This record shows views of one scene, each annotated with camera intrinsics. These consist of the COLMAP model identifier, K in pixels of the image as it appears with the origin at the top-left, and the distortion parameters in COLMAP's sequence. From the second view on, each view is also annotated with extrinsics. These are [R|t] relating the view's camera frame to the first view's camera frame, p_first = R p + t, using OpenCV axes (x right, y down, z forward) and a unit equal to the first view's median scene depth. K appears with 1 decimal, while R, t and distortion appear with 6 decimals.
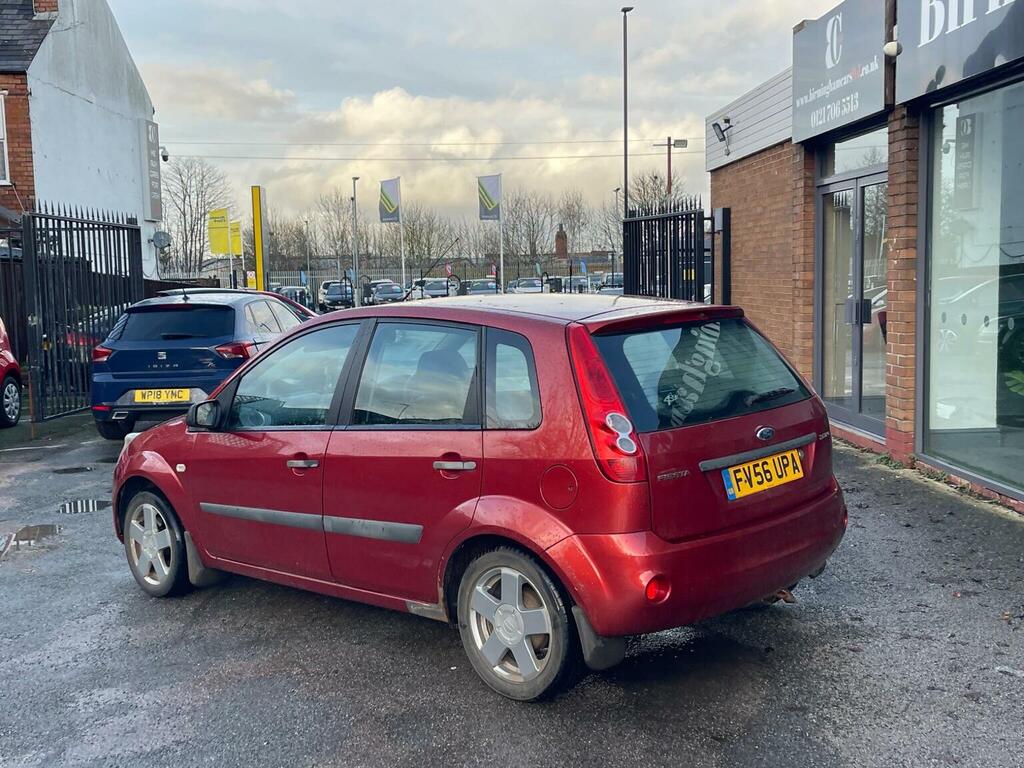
lens RADIAL K [[1165.8, 0, 514.3], [0, 1165.8, 399.4], [0, 0, 1]] dist [0.009663, 0.010735]
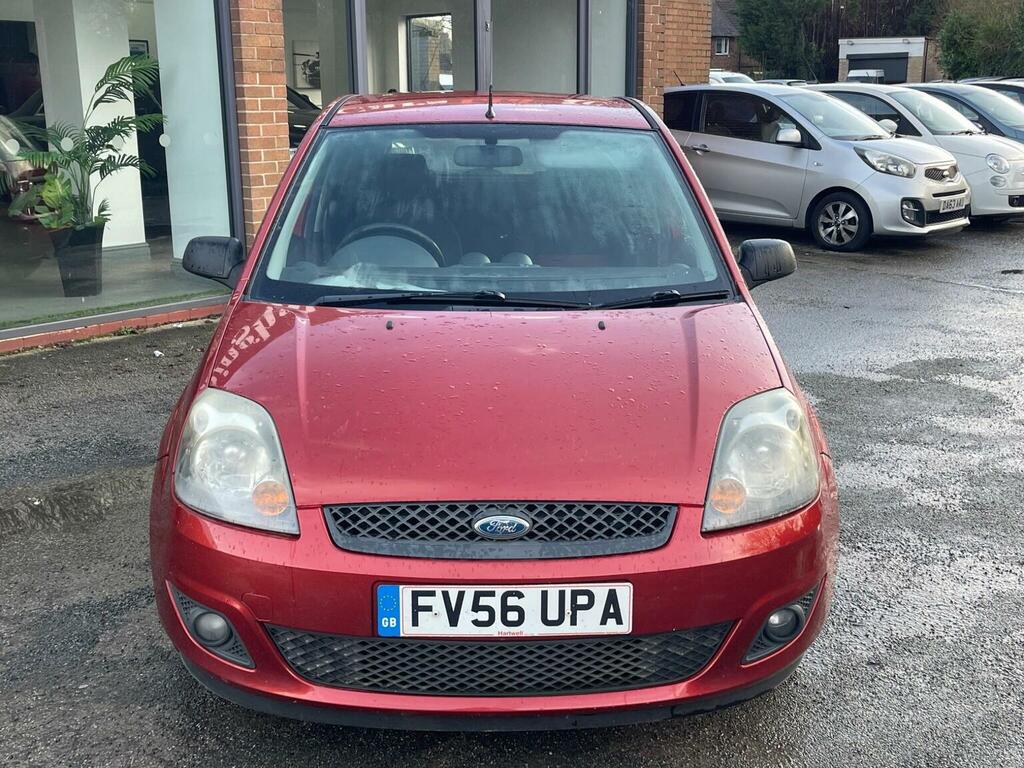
lens RADIAL K [[1167.4, 0, 527.8], [0, 1167.4, 383.6], [0, 0, 1]] dist [0.050109, -0.060350]
pose [[-0.720580, -0.139214, 0.679253, -0.690442], [0.093010, 0.951376, 0.293654, -0.143212], [-0.687105, 0.274779, -0.672594, 1.696148]]
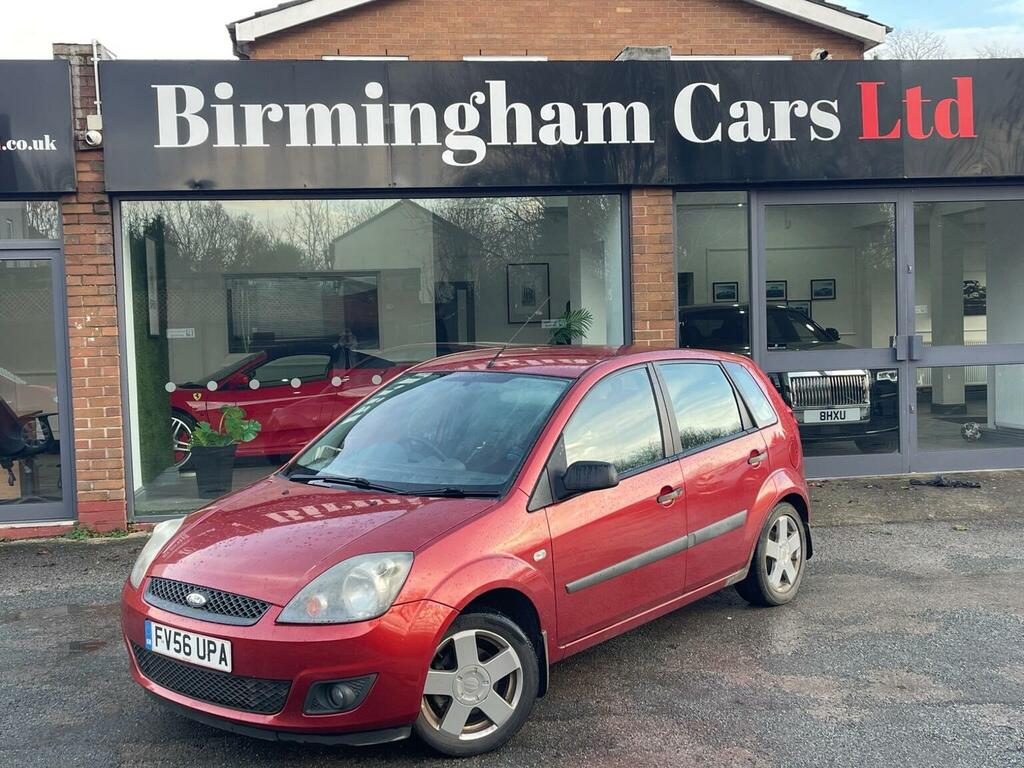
lens RADIAL K [[1165.8, 0, 514.3], [0, 1165.8, 399.4], [0, 0, 1]] dist [0.009663, 0.010735]
pose [[-0.080539, -0.034657, 0.996149, -1.247740], [0.135136, 0.989788, 0.045361, -0.102813], [-0.987548, 0.138269, -0.075033, 1.205893]]
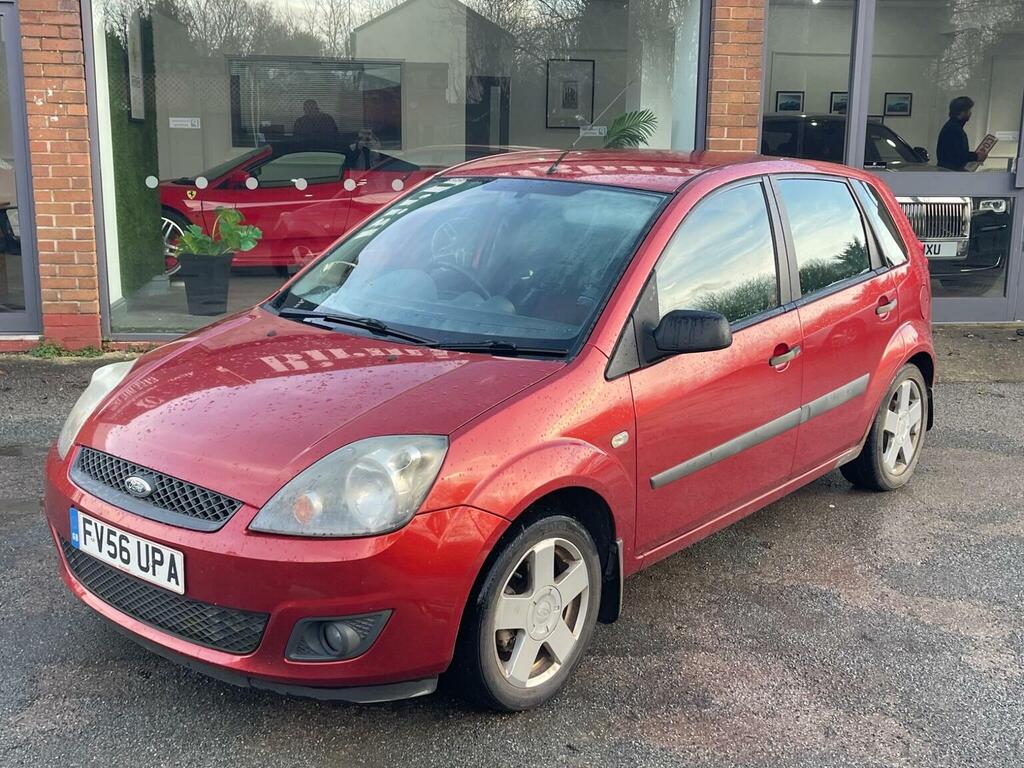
lens RADIAL K [[1167.4, 0, 527.8], [0, 1167.4, 383.6], [0, 0, 1]] dist [0.050109, -0.060350]
pose [[-0.072378, -0.182757, 0.980490, -0.979288], [0.091832, 0.977672, 0.189010, -0.098896], [-0.993141, 0.103720, -0.053979, 1.218995]]
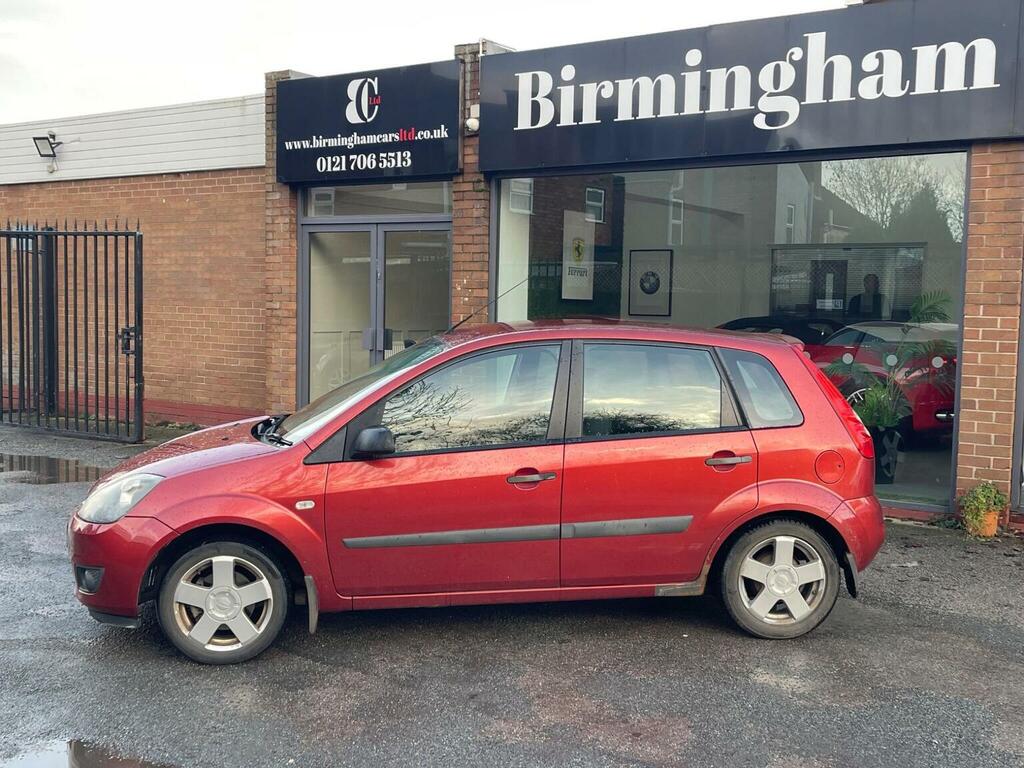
lens RADIAL K [[1156.8, 0, 514.8], [0, 1156.8, 411.2], [0, 0, 1]] dist [0.063606, -0.182865]
pose [[0.622450, -0.035406, 0.781859, -0.991600], [0.046629, 0.998879, 0.008112, -0.014372], [-0.781270, 0.031408, 0.623403, 0.360295]]
